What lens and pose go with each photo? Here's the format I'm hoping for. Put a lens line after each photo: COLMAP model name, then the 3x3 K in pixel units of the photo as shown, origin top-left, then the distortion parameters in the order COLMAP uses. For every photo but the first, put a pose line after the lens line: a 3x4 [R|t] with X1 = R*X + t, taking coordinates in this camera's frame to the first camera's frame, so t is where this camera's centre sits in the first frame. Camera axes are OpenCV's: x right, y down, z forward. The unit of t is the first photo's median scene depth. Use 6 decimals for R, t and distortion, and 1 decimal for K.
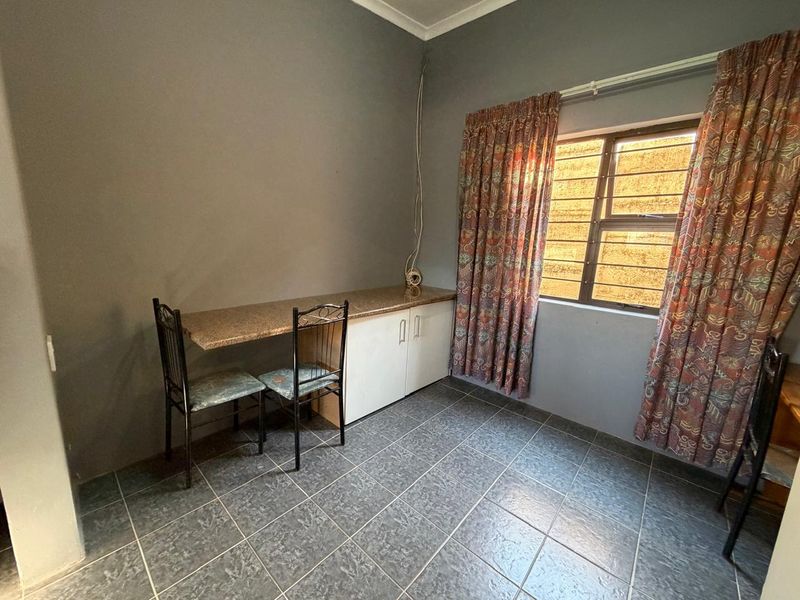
lens RADIAL K [[325.6, 0, 399.3], [0, 325.6, 300.4], [0, 0, 1]] dist [0.006245, -0.000888]
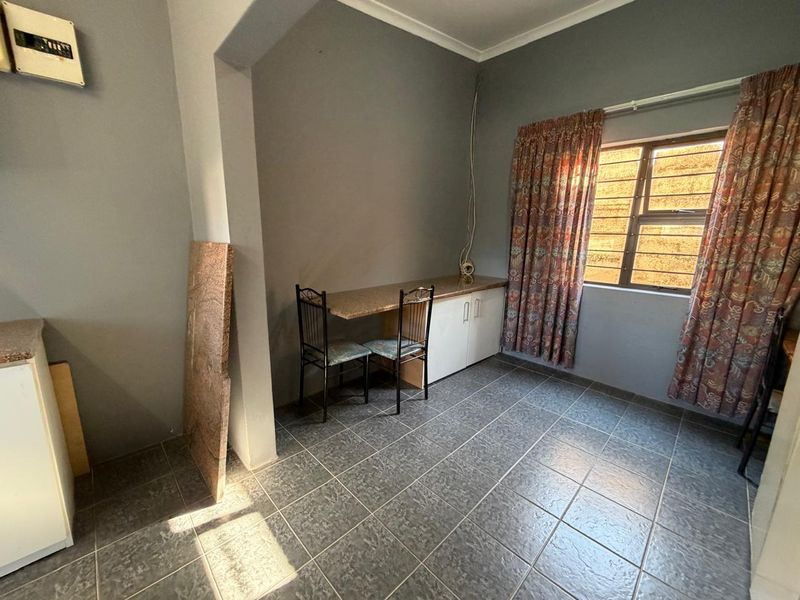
lens RADIAL K [[325.6, 0, 399.5], [0, 325.6, 300.5], [0, 0, 1]] dist [0.006245, -0.000888]
pose [[0.997722, -0.009032, -0.066854, -0.190104], [0.010356, 0.999756, 0.019490, 0.031723], [0.066662, -0.020138, 0.997572, -0.269653]]
